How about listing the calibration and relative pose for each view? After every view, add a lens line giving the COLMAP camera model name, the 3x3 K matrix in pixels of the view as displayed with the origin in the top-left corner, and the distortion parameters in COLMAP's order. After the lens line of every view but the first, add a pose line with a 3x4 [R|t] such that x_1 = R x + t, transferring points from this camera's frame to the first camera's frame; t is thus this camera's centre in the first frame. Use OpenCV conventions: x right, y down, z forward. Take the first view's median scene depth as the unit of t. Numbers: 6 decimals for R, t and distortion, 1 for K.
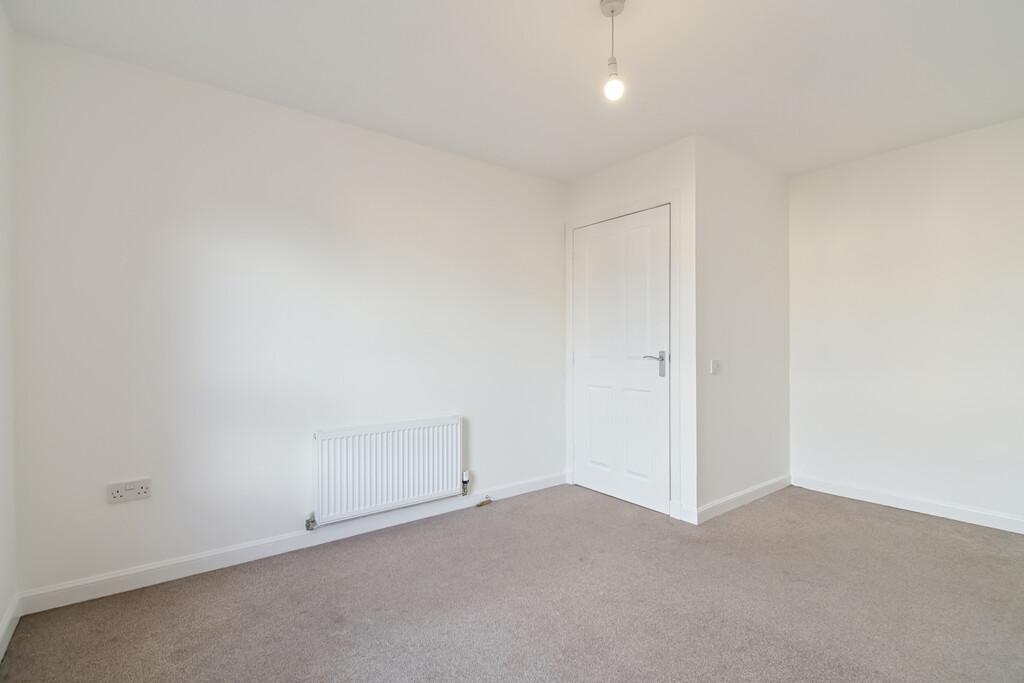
lens RADIAL K [[476.4, 0, 516.5], [0, 476.4, 345.7], [0, 0, 1]] dist [0.000674, -0.000661]
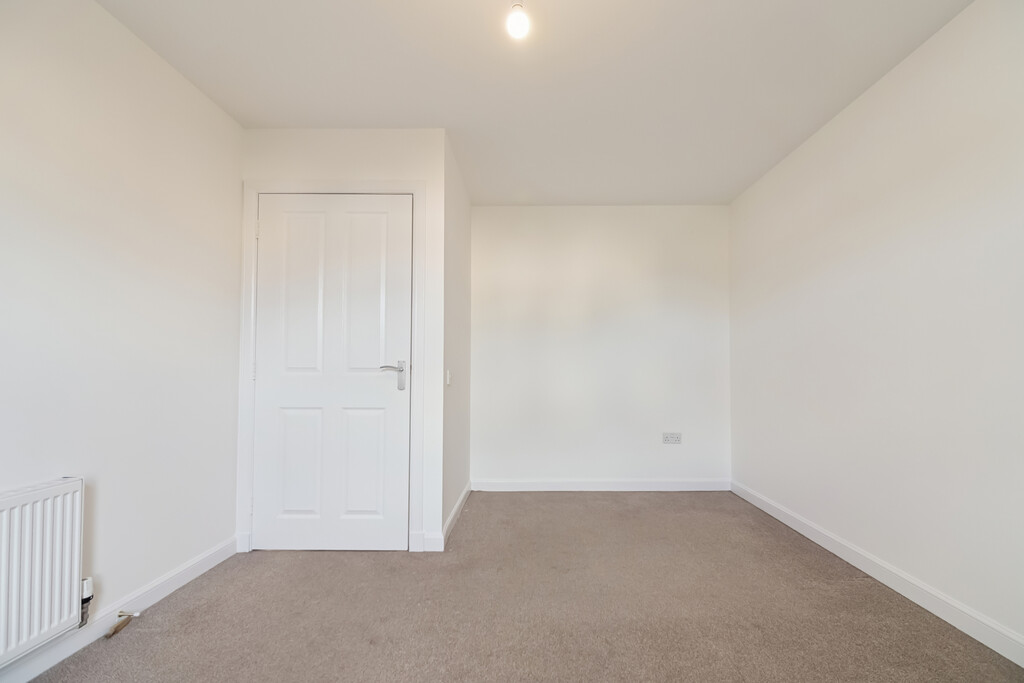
lens RADIAL K [[489.2, 0, 534.5], [0, 489.2, 351.0], [0, 0, 1]] dist [0.001881, -0.000700]
pose [[0.619851, 0.026782, 0.784263, -0.234182], [-0.000453, 0.999429, -0.033772, 0.022919], [-0.784720, 0.020578, 0.619509, 0.253102]]
